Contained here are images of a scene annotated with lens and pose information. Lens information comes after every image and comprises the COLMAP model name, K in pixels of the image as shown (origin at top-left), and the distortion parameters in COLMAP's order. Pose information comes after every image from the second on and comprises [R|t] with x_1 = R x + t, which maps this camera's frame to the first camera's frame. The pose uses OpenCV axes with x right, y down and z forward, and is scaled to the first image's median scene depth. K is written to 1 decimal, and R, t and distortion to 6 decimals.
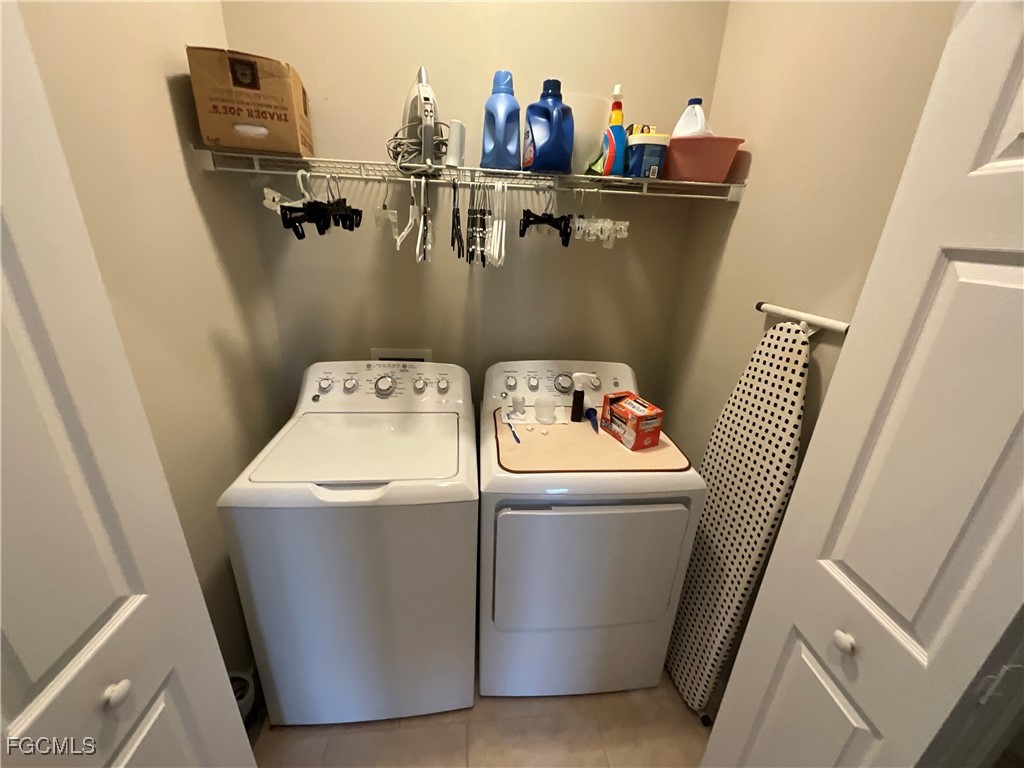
lens RADIAL K [[410.0, 0, 508.5], [0, 410.0, 384.0], [0, 0, 1]] dist [0.000960, -0.000125]
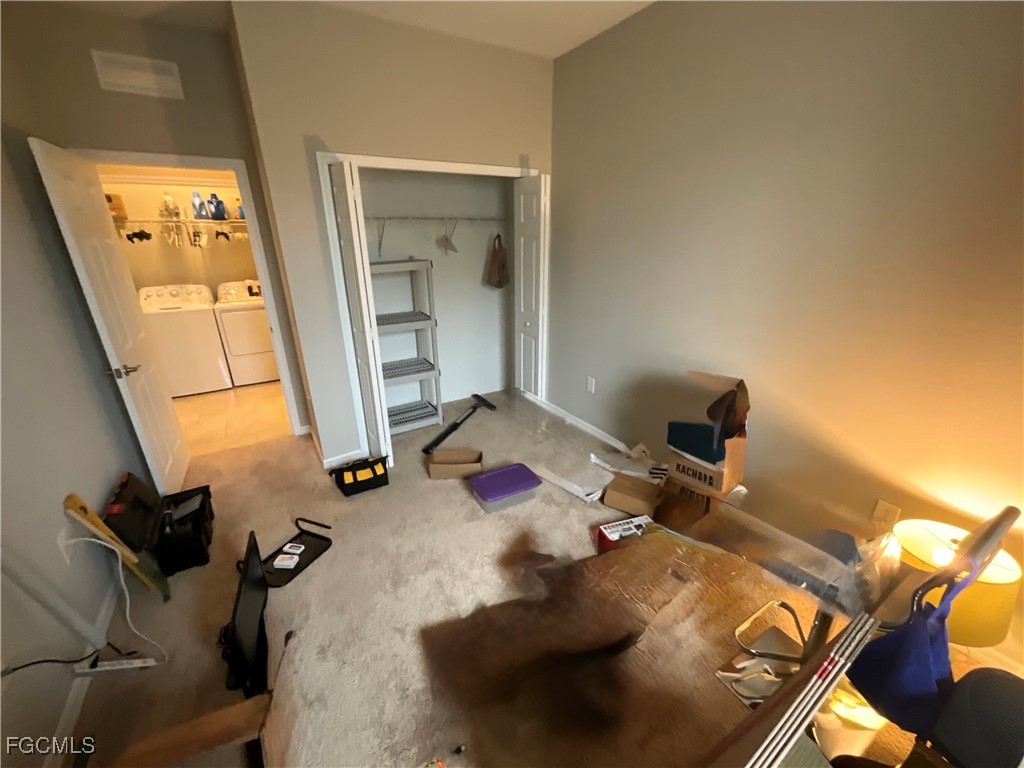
lens RADIAL K [[410.0, 0, 516.9], [0, 410.0, 387.8], [0, 0, 1]] dist [0.000960, -0.000125]
pose [[0.895931, -0.198820, 0.397214, 0.686855], [0.197831, 0.979251, 0.043935, 1.191309], [-0.397707, 0.039219, 0.916674, -3.056187]]
